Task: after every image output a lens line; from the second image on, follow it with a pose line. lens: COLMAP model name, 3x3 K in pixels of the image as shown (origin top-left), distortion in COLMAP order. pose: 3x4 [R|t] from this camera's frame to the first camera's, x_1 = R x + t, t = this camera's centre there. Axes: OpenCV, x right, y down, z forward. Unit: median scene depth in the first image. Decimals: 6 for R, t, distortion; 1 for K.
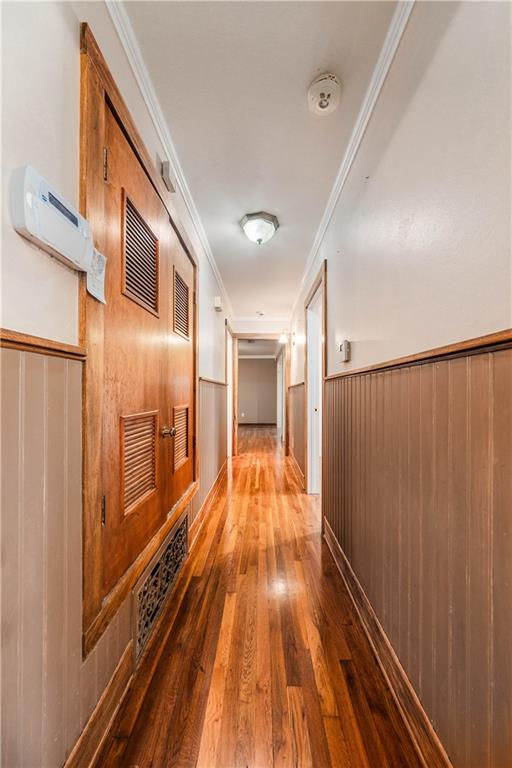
lens RADIAL K [[273.5, 0, 256.0], [0, 273.5, 384.0], [0, 0, 1]] dist [0.002237, -0.000009]
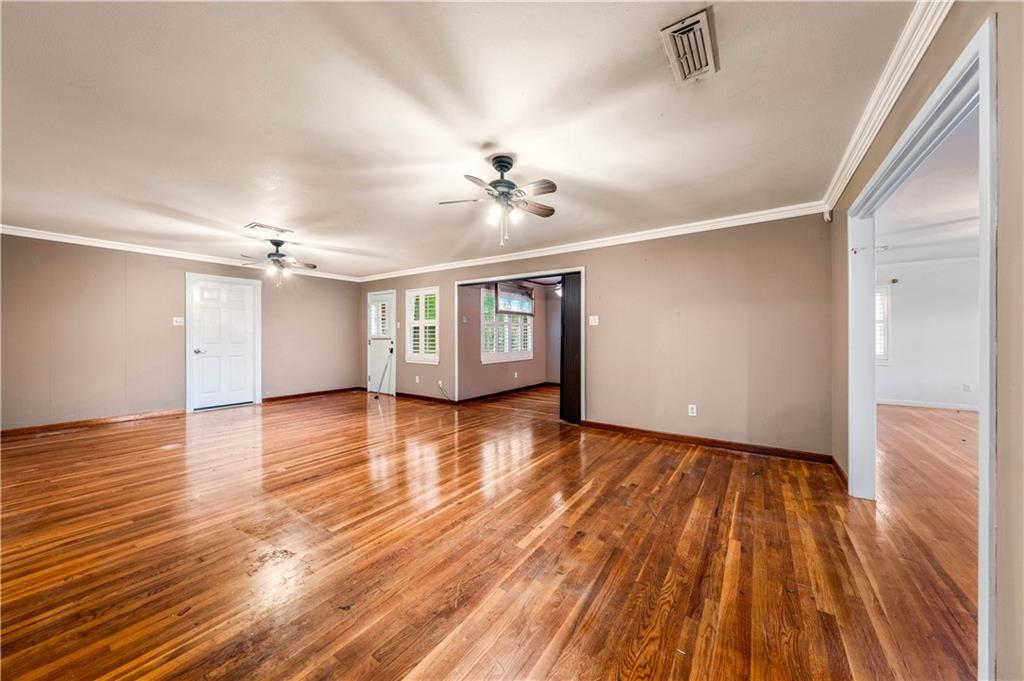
lens RADIAL K [[352.5, 0, 509.8], [0, 352.5, 334.1], [0, 0, 1]] dist [-0.002127, -0.000052]
pose [[0.831380, -0.003356, -0.555694, 0.003346], [0.012705, 0.999835, 0.012971, 0.017755], [0.555559, -0.017844, 0.831286, 0.551333]]
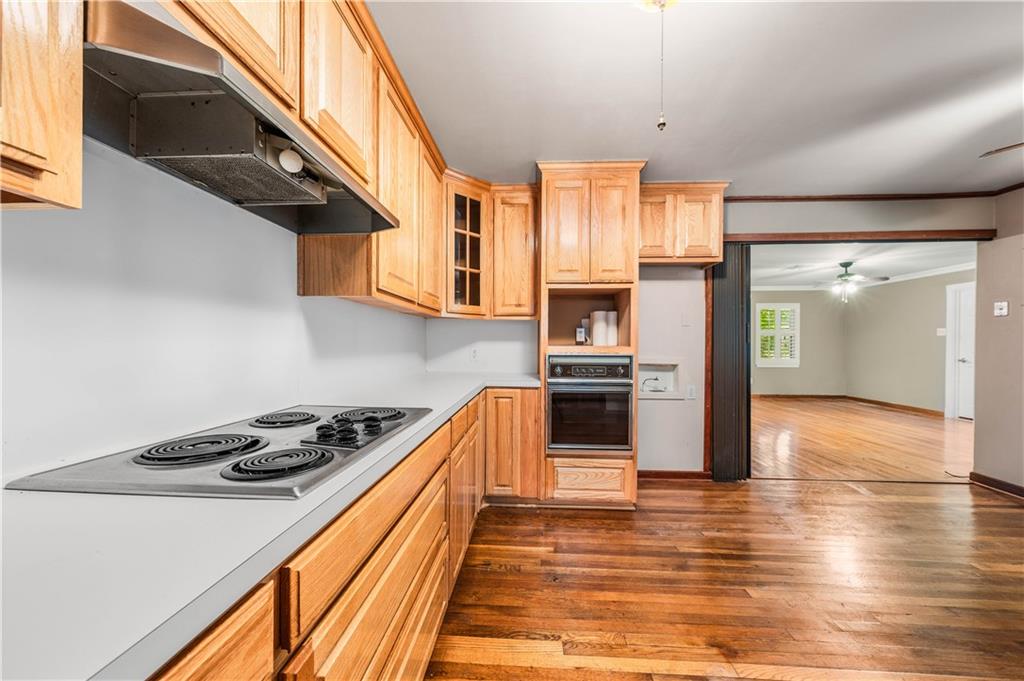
lens RADIAL K [[348.6, 0, 516.5], [0, 348.6, 344.4], [0, 0, 1]] dist [-0.000595, -0.000034]
pose [[-0.999529, -0.005389, 0.030220, -0.023061], [-0.006040, 0.999750, -0.021507, 0.038348], [-0.030096, -0.021679, -0.999312, 1.377610]]
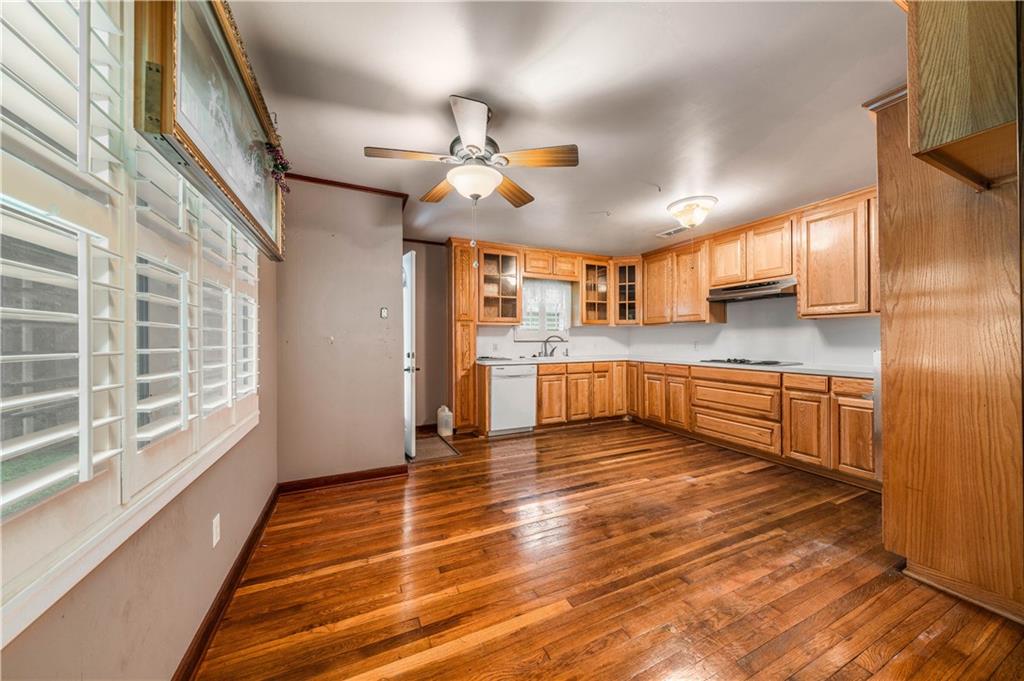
lens RADIAL K [[346.4, 0, 513.9], [0, 346.4, 337.8], [0, 0, 1]] dist [-0.002477, -0.000081]
pose [[0.899380, -0.000228, 0.437168, -0.380629], [-0.007469, 0.999846, 0.015887, 0.030438], [-0.437104, -0.017553, 0.899240, 1.026863]]
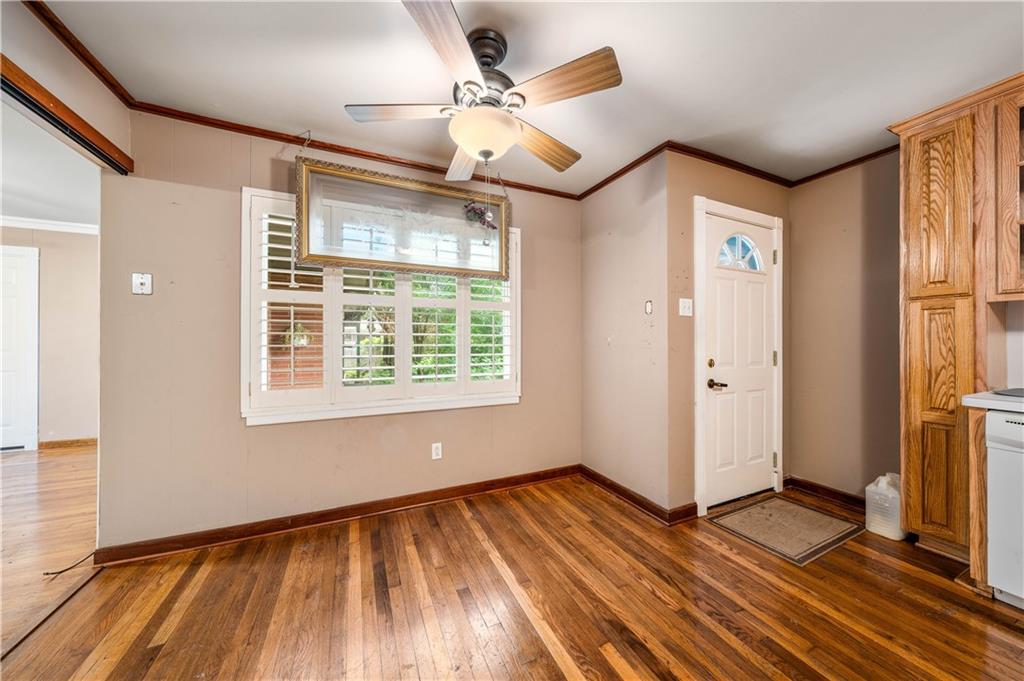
lens RADIAL K [[352.5, 0, 509.8], [0, 352.5, 334.1], [0, 0, 1]] dist [-0.002127, -0.000052]
pose [[0.435684, -0.006920, -0.900073, -0.157778], [0.024322, 0.999696, 0.004087, 0.029950], [0.899771, -0.023673, 0.435719, 1.160262]]
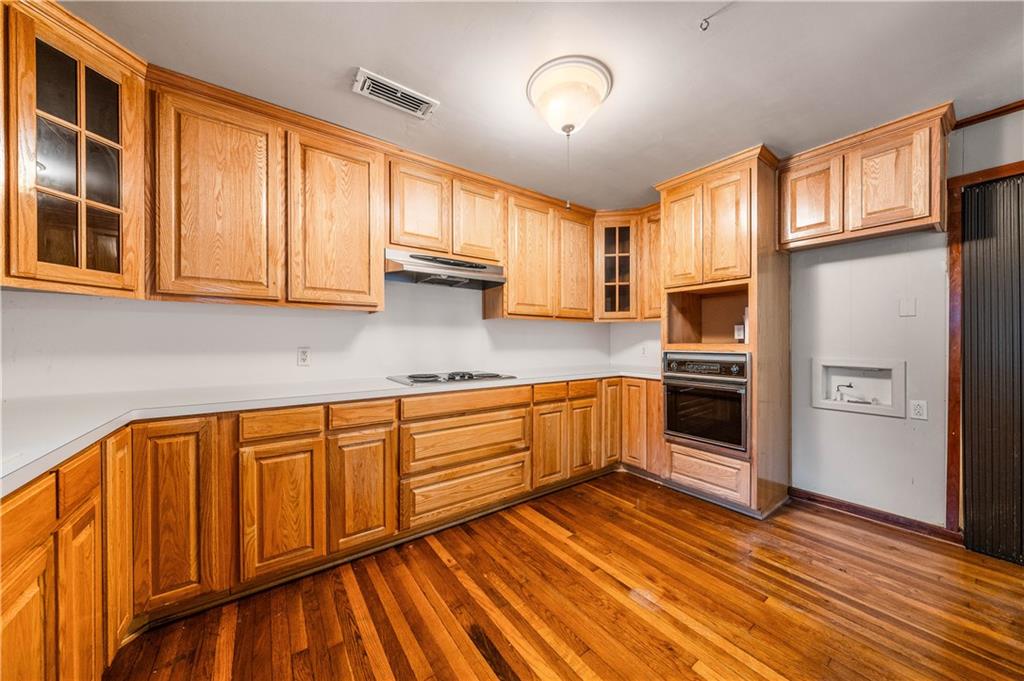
lens RADIAL K [[346.4, 0, 511.3], [0, 346.4, 344.1], [0, 0, 1]] dist [-0.000652, 0.000002]
pose [[-0.603311, -0.005758, 0.797485, -0.196815], [-0.019493, 0.999782, -0.007528, 0.038811], [-0.797268, -0.020087, -0.603292, 1.398971]]
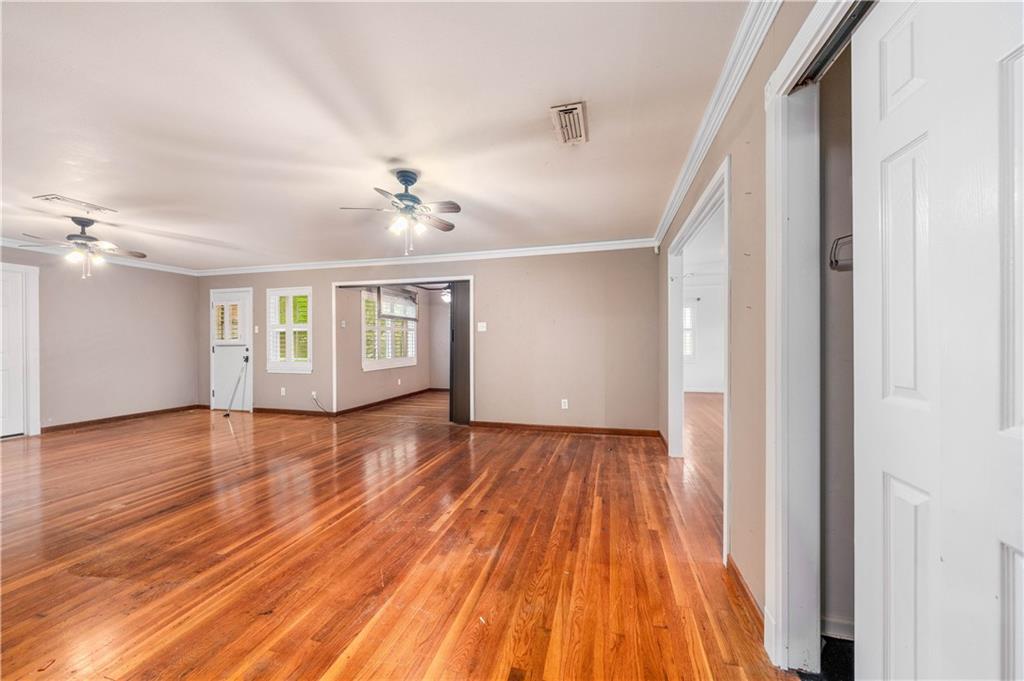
lens RADIAL K [[364.7, 0, 512.0], [0, 364.7, 340.5], [0, 0, 1]] dist [0.002237, -0.000009]
pose [[0.971346, -0.004340, -0.237631, 0.000794], [0.009335, 0.999758, 0.019902, 0.016753], [0.237488, -0.021550, 0.971151, 0.506307]]
